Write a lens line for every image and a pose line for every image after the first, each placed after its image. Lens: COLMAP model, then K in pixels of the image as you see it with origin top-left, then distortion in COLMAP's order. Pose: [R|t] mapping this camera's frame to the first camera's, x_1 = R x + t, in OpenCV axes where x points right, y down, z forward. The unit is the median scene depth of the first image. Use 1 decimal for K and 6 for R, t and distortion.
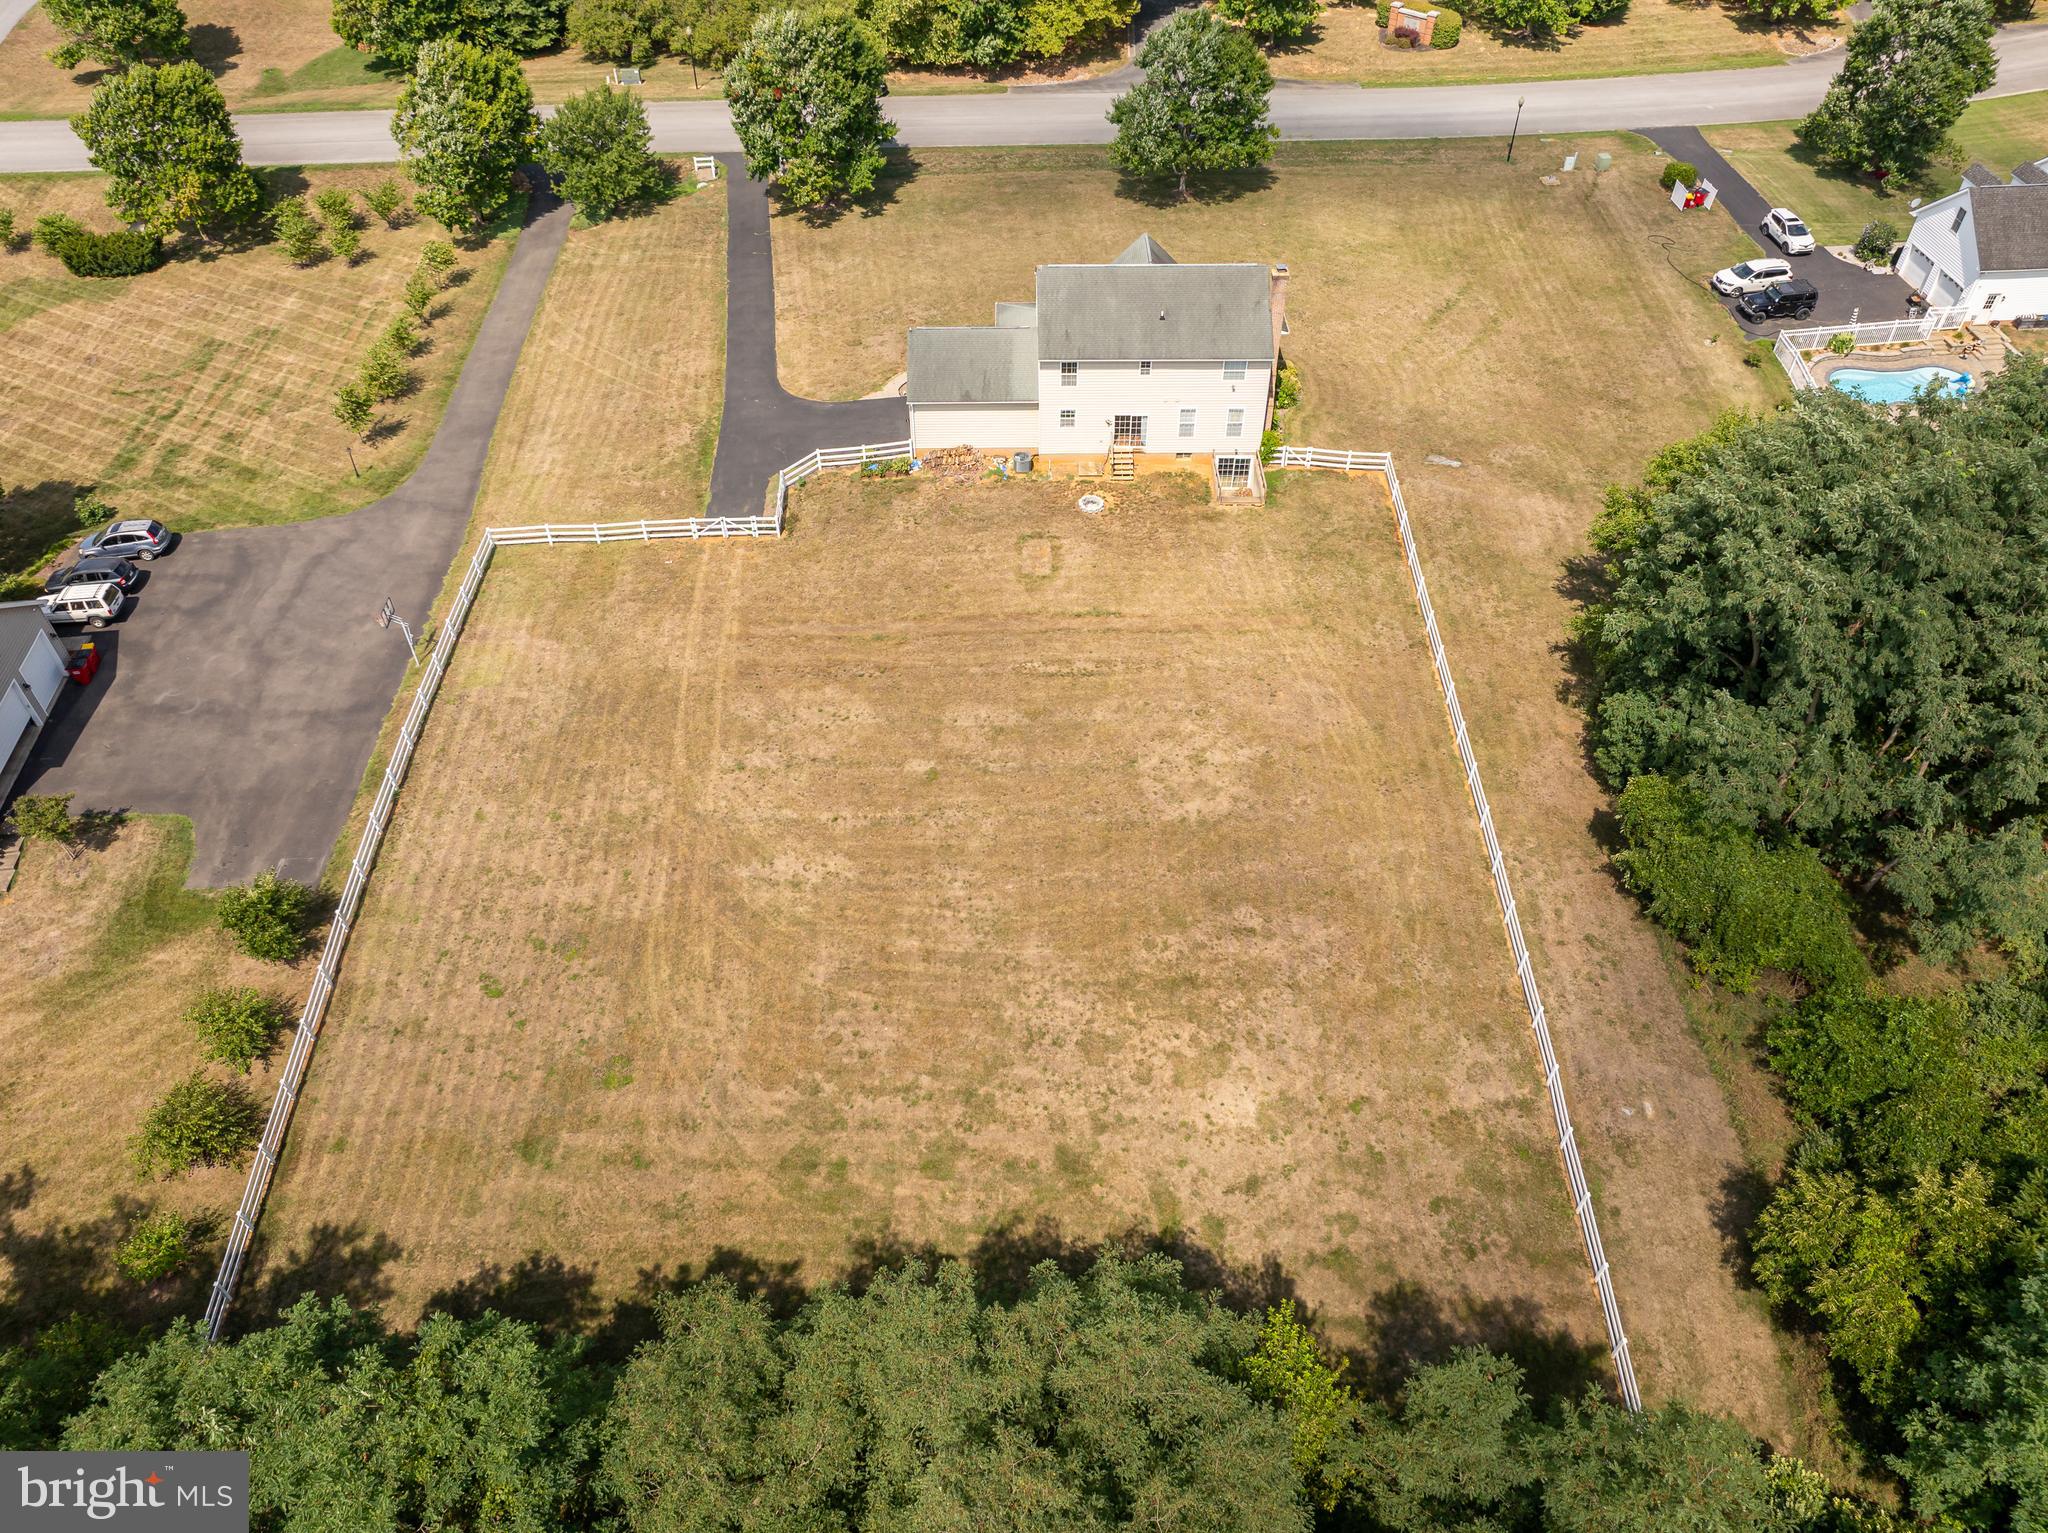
lens RADIAL K [[1447.3, 0, 1024.0], [0, 1447.3, 766.5], [0, 0, 1]] dist [-0.036307, -0.003898]
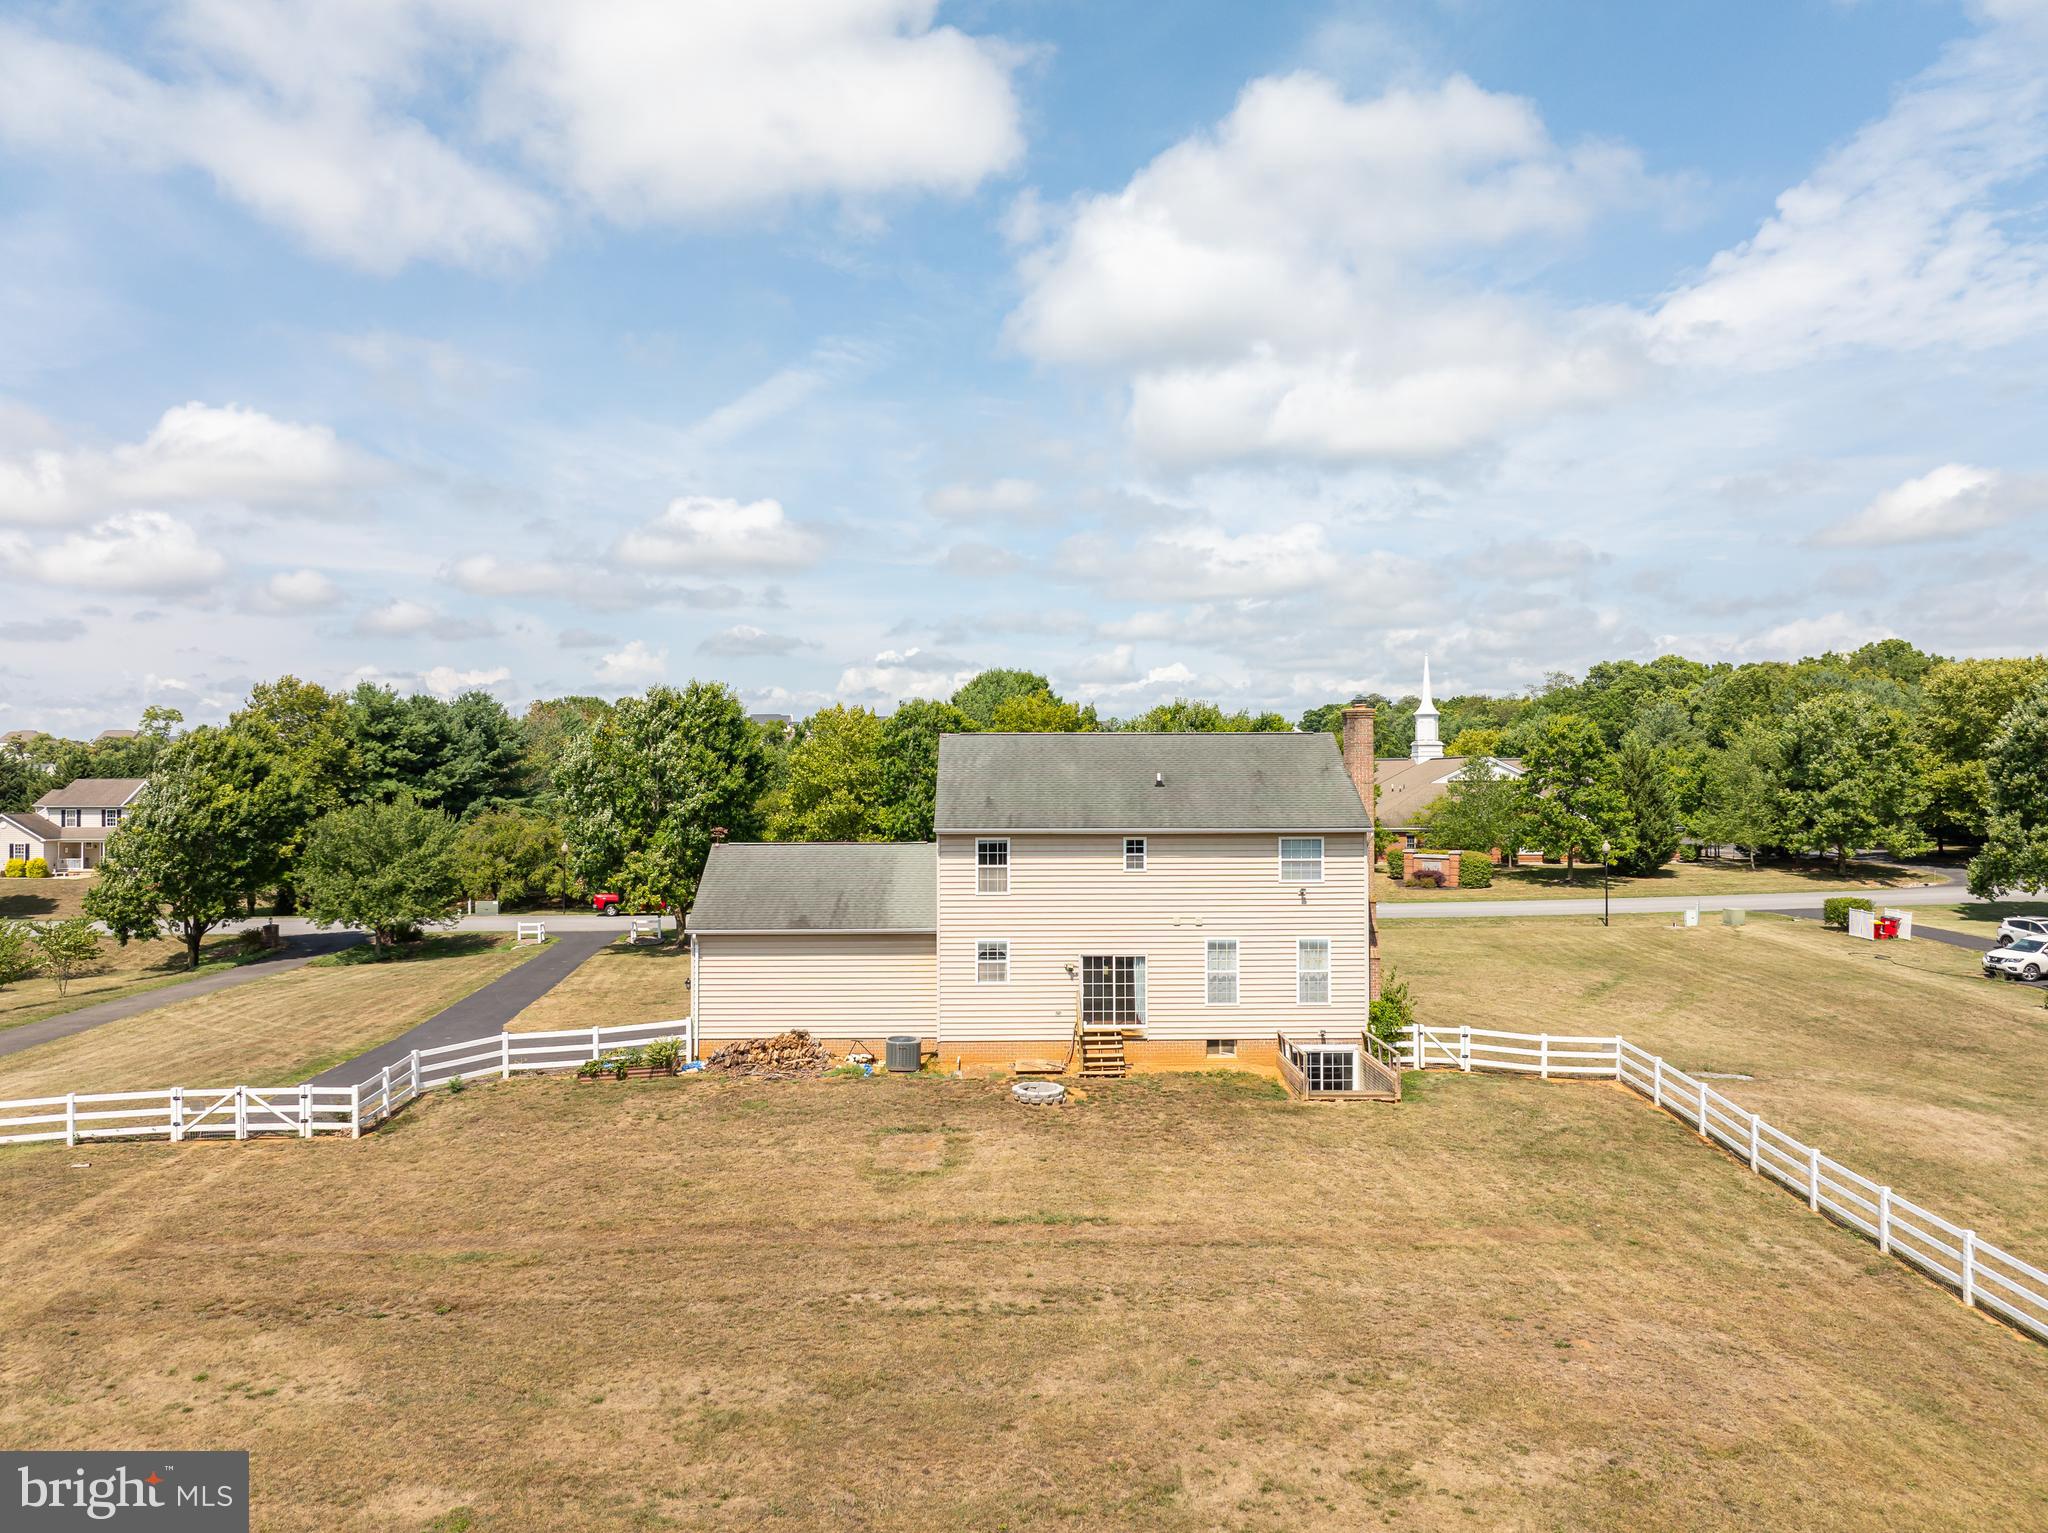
lens RADIAL K [[1447.3, 0, 1024.0], [0, 1447.3, 766.5], [0, 0, 1]] dist [-0.036307, -0.003898]
pose [[0.999974, -0.001912, 0.007024, 0.042931], [0.006379, 0.694889, -0.719089, 0.095484], [-0.003506, 0.719114, 0.694883, 0.659914]]
